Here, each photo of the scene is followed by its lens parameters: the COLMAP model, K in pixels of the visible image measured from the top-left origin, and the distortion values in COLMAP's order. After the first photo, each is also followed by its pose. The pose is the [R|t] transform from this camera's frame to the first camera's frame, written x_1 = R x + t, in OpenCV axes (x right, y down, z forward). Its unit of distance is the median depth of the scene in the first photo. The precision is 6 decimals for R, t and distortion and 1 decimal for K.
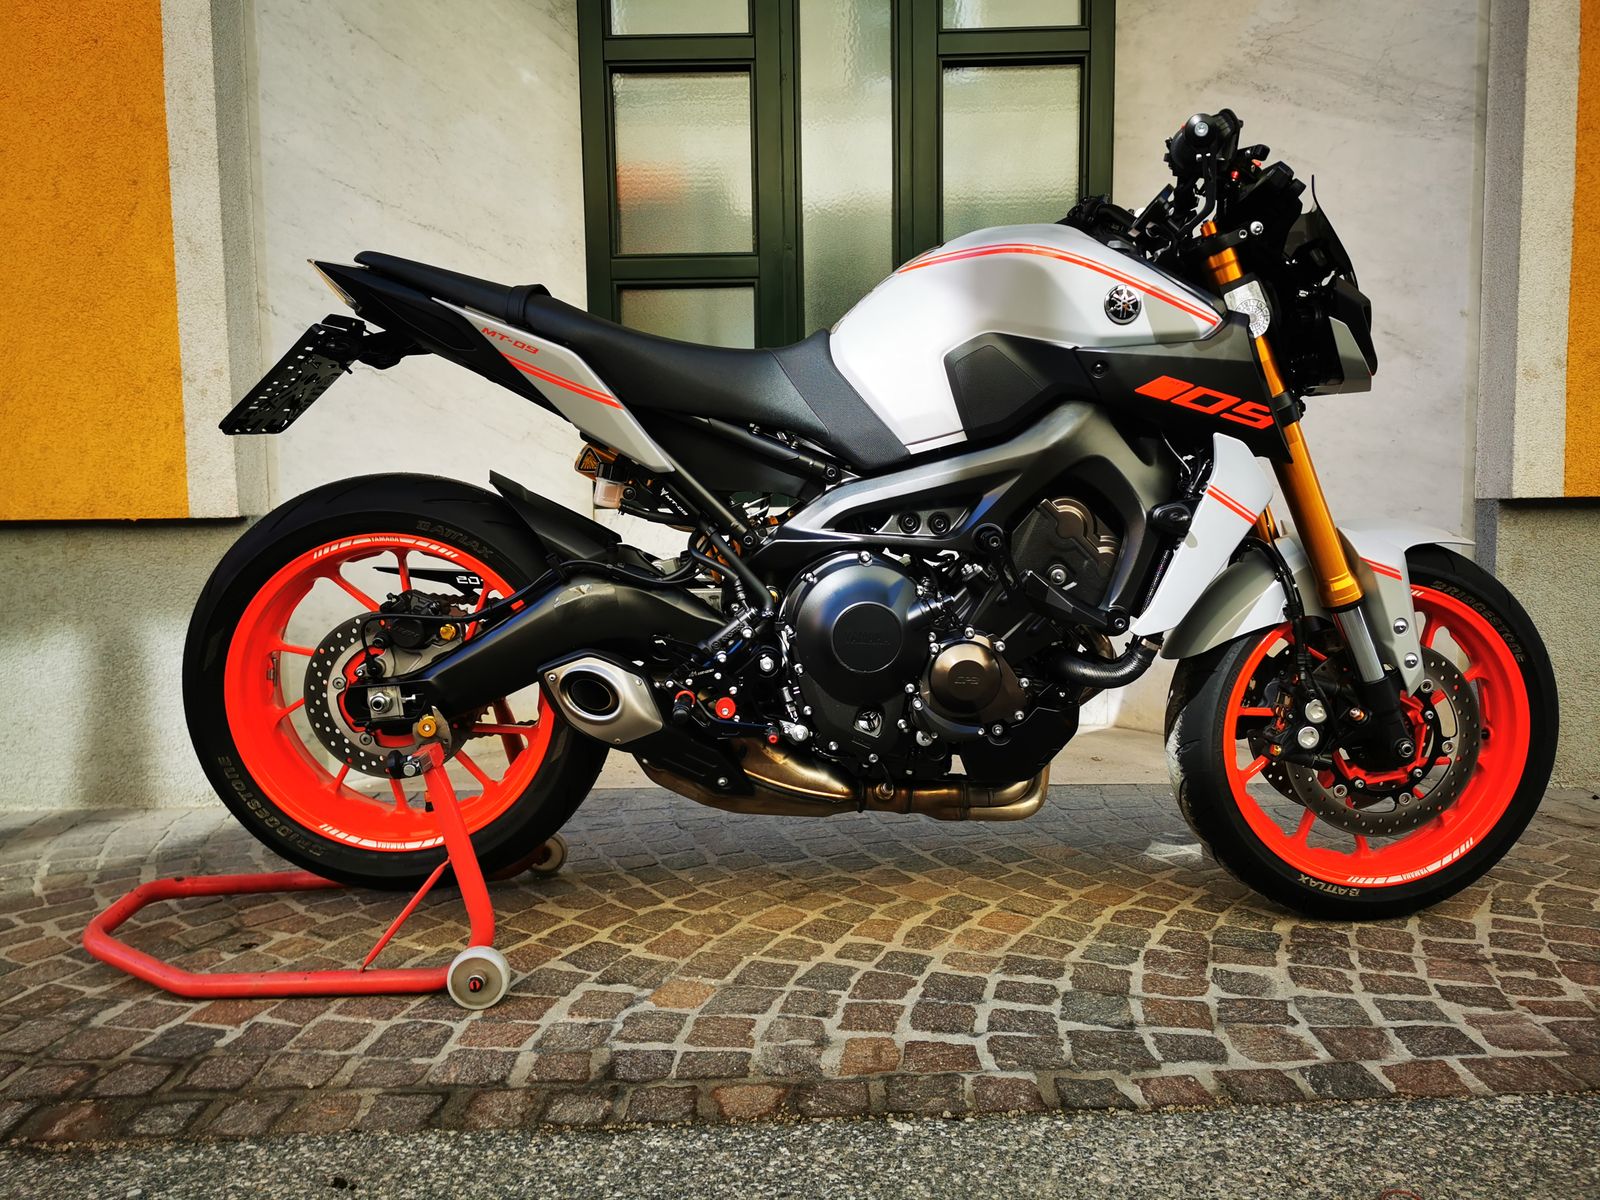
lens RADIAL K [[1238.5, 0, 814.4], [0, 1238.5, 600.9], [0, 0, 1]] dist [0.086106, -0.128595]
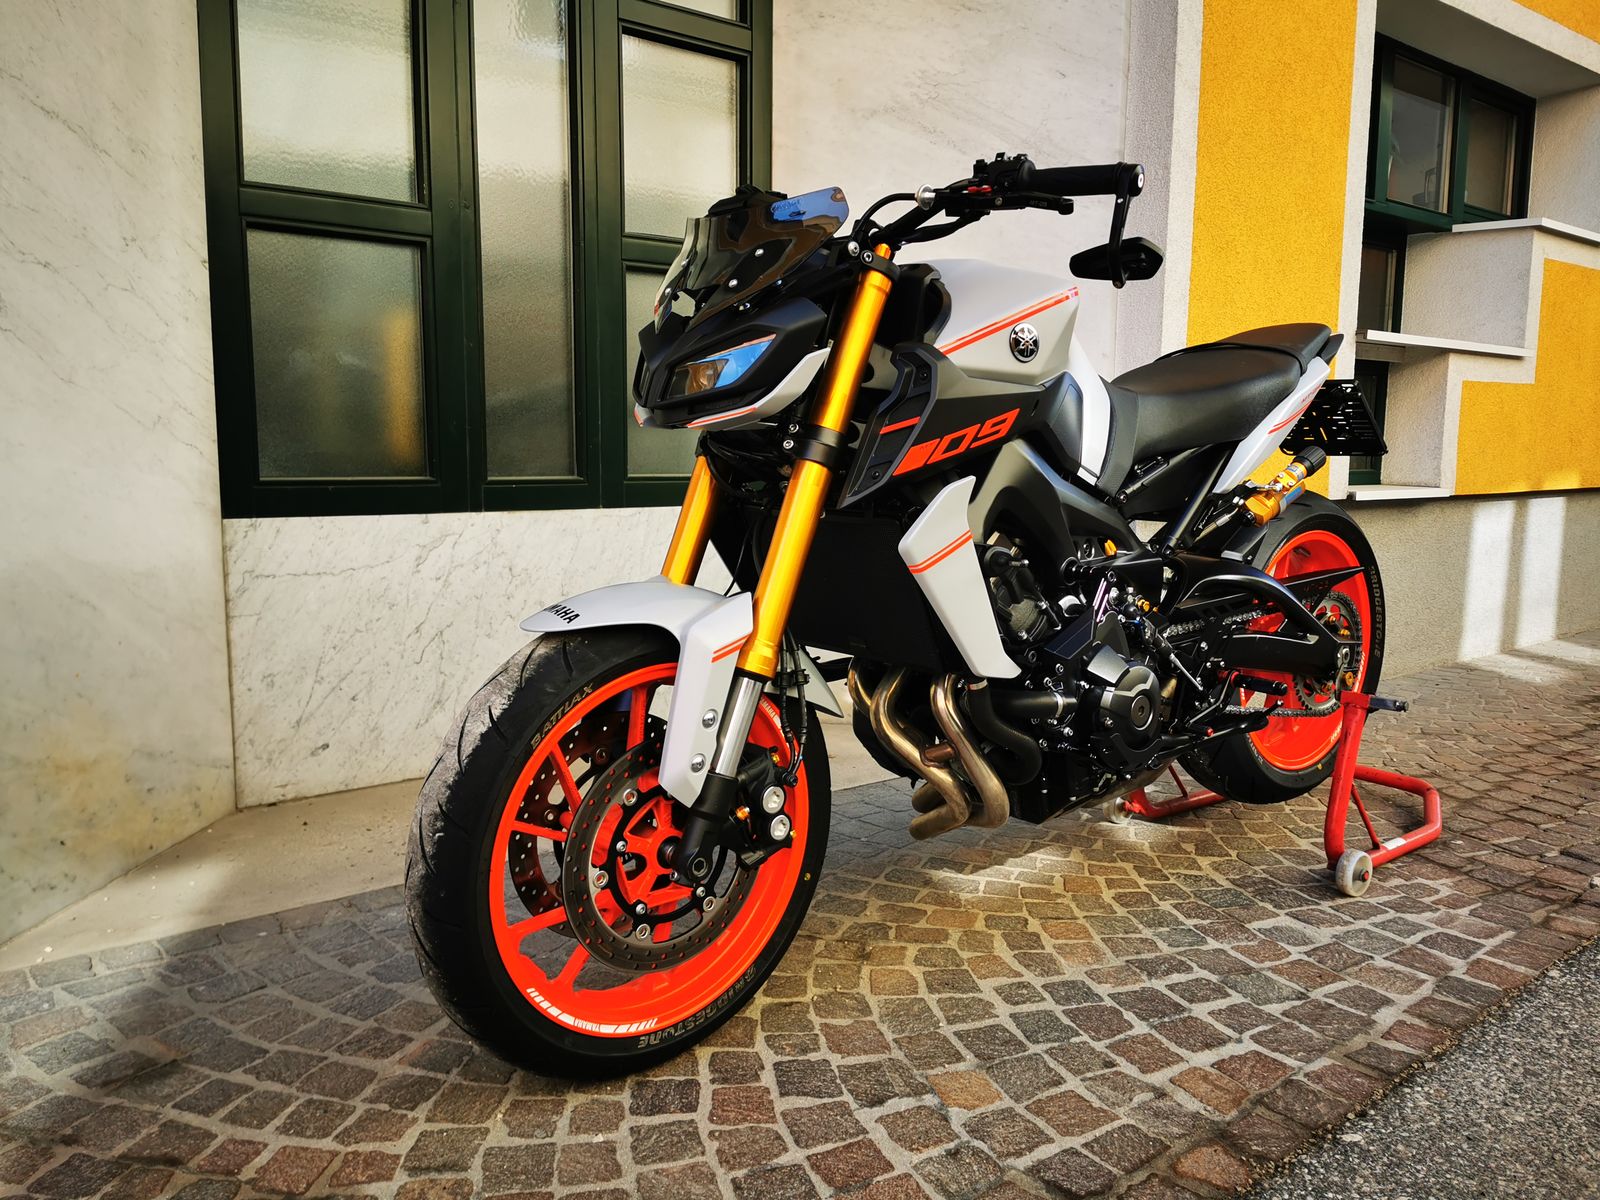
lens RADIAL K [[1233.5, 0, 815.0], [0, 1233.5, 601.1], [0, 0, 1]] dist [0.086262, -0.117512]
pose [[0.773082, -0.059463, 0.631513, -0.720002], [0.039392, 0.998175, 0.045765, -0.083637], [-0.633082, -0.010503, 0.774014, 0.355834]]
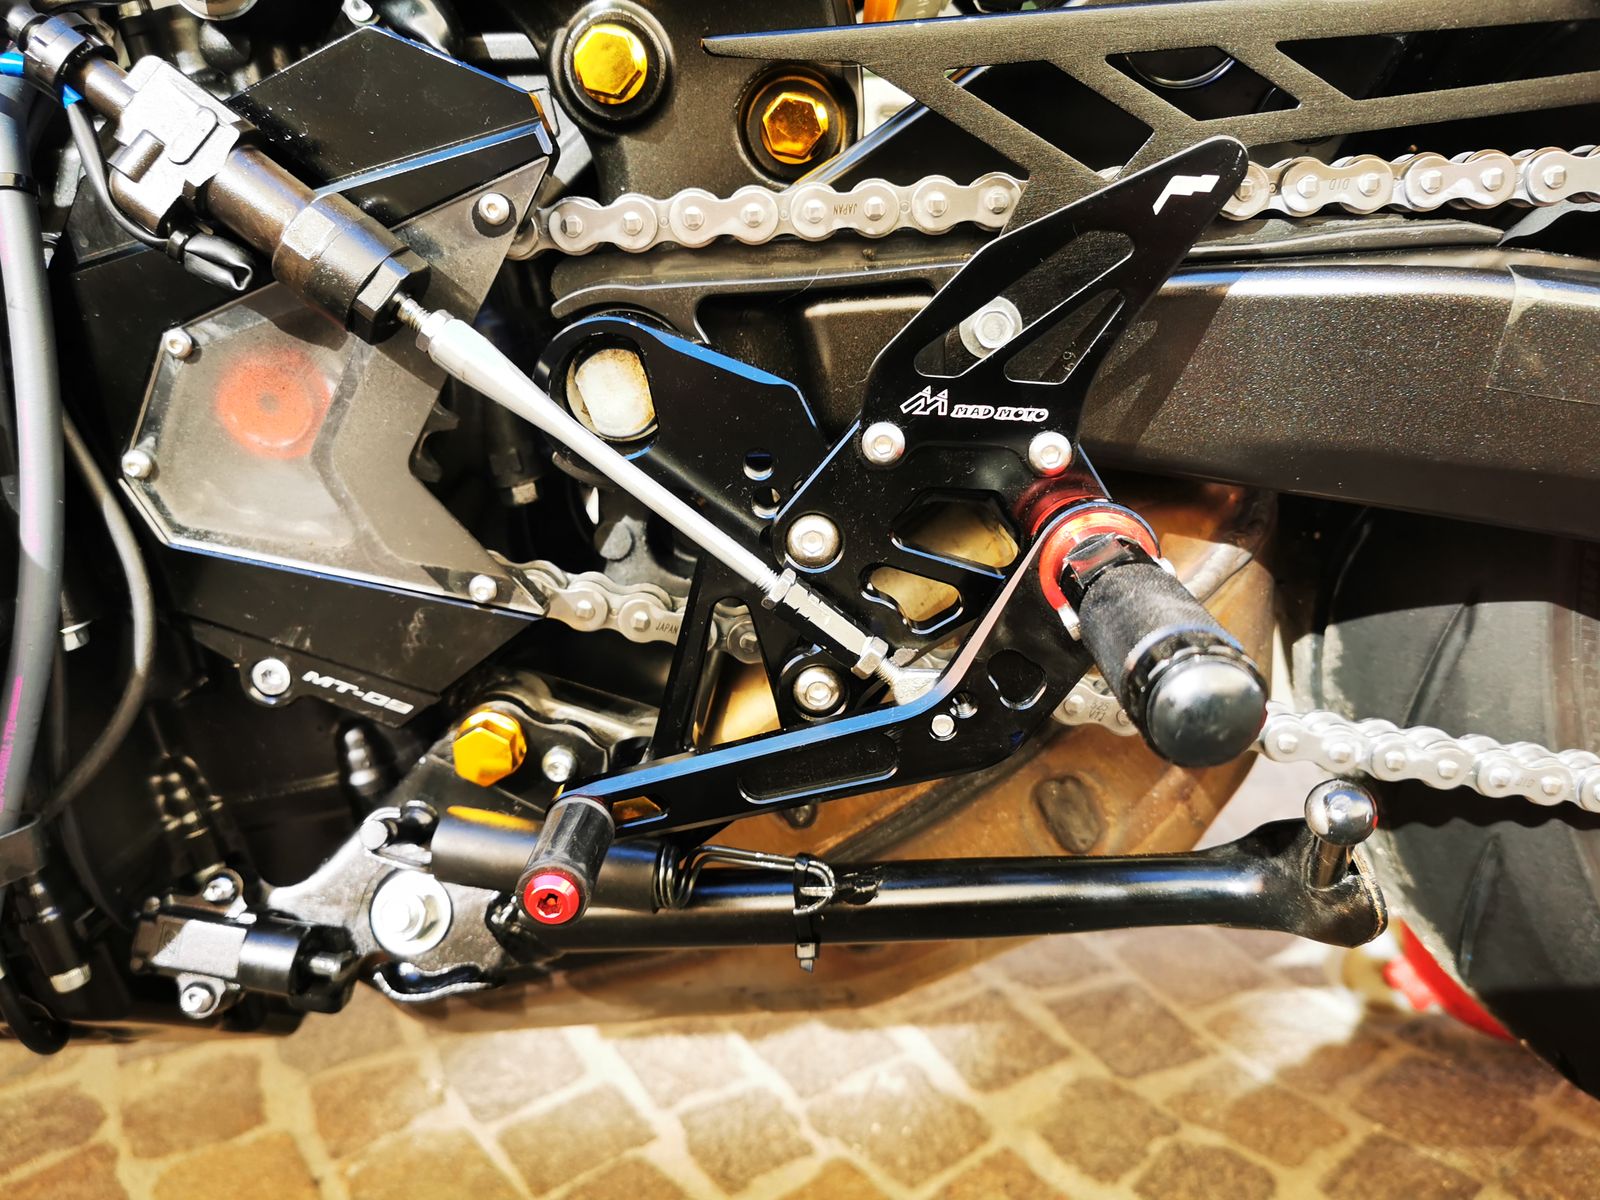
lens RADIAL K [[1276.0, 0, 806.3], [0, 1276.0, 601.1], [0, 0, 1]] dist [0.044727, -0.101359]
pose [[0.999756, 0.002390, -0.021966, 0.278884], [0.001693, 0.982928, 0.183981, 0.031854], [0.022031, -0.183973, 0.982684, 0.839536]]
